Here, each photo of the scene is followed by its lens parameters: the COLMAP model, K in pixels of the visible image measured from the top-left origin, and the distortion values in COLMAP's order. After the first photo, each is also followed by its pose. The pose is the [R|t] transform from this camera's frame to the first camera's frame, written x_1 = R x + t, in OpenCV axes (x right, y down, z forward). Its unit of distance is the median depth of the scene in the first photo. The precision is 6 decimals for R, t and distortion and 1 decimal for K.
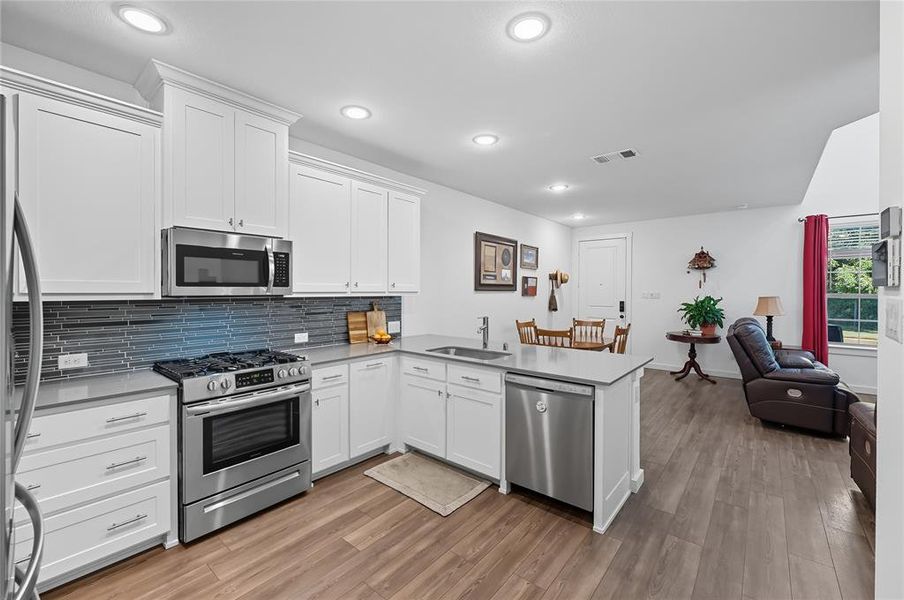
lens RADIAL K [[377.5, 0, 452.4], [0, 377.5, 294.8], [0, 0, 1]] dist [-0.000524, 0.000479]
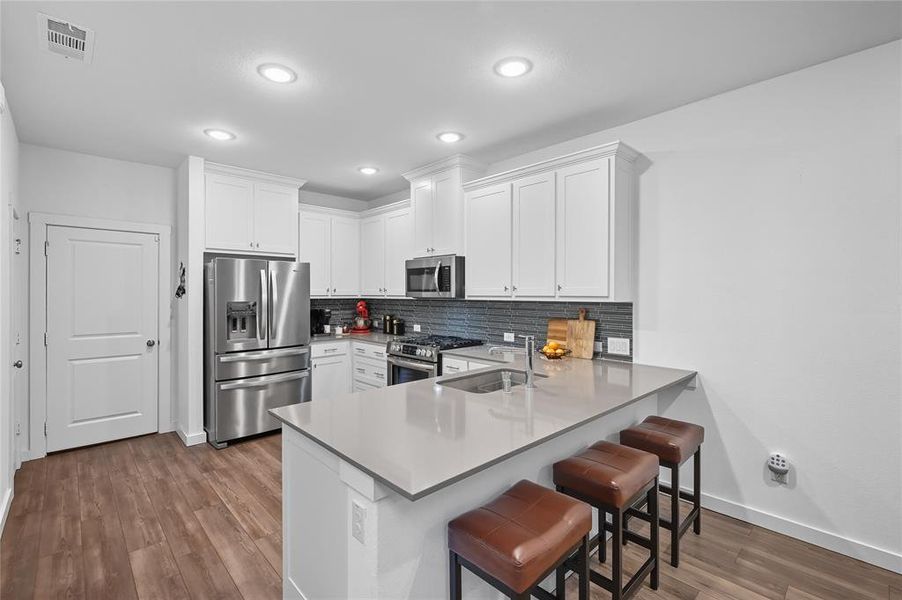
lens RADIAL K [[404.9, 0, 446.7], [0, 404.9, 295.1], [0, 0, 1]] dist [0.004634, -0.001426]
pose [[-0.125522, 0.004752, -0.992079, 0.778230], [-0.010226, 0.999929, 0.006084, -0.014119], [0.992038, 0.010909, -0.125465, 0.941696]]
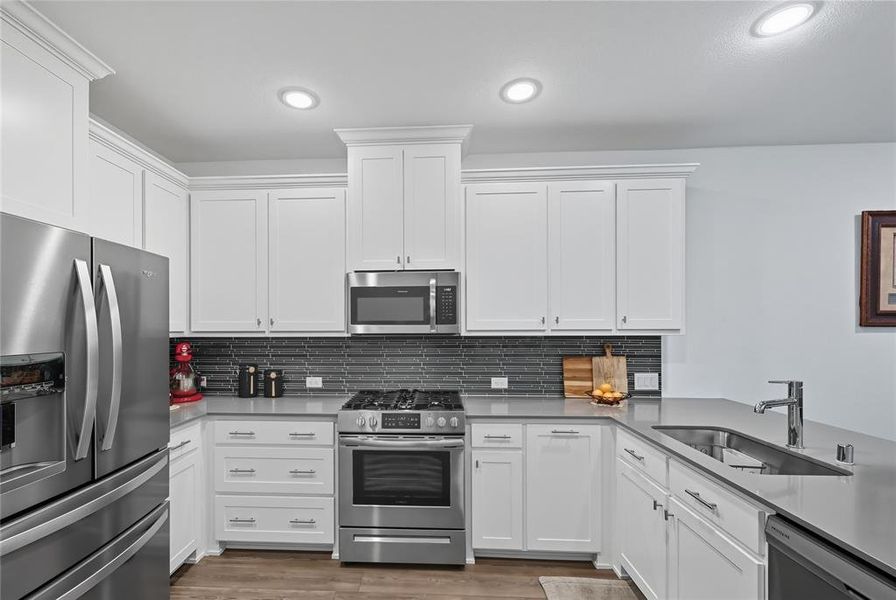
lens RADIAL K [[402.2, 0, 417.5], [0, 402.2, 326.6], [0, 0, 1]] dist [0.004634, -0.001426]
pose [[0.594823, -0.003874, -0.803847, 0.219640], [-0.004343, 0.999958, -0.008033, -0.005871], [0.803845, 0.008270, 0.594781, 0.296481]]
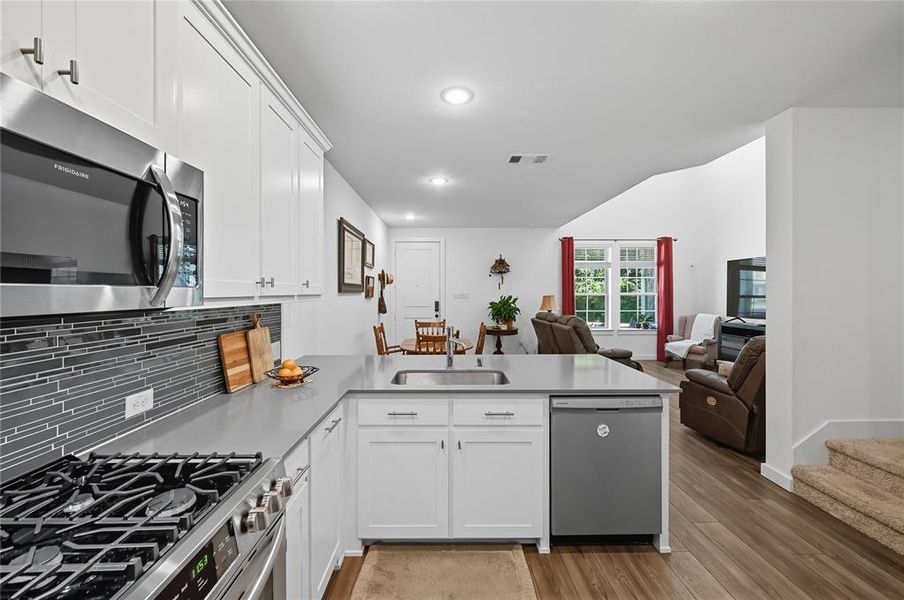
lens RADIAL K [[358.6, 0, 449.4], [0, 358.6, 293.6], [0, 0, 1]] dist [0.000091, 0.000176]
pose [[0.761054, -0.007335, 0.648647, -0.385324], [0.010532, 0.999944, -0.001049, -0.007559], [-0.648603, 0.007630, 0.761089, 0.441948]]
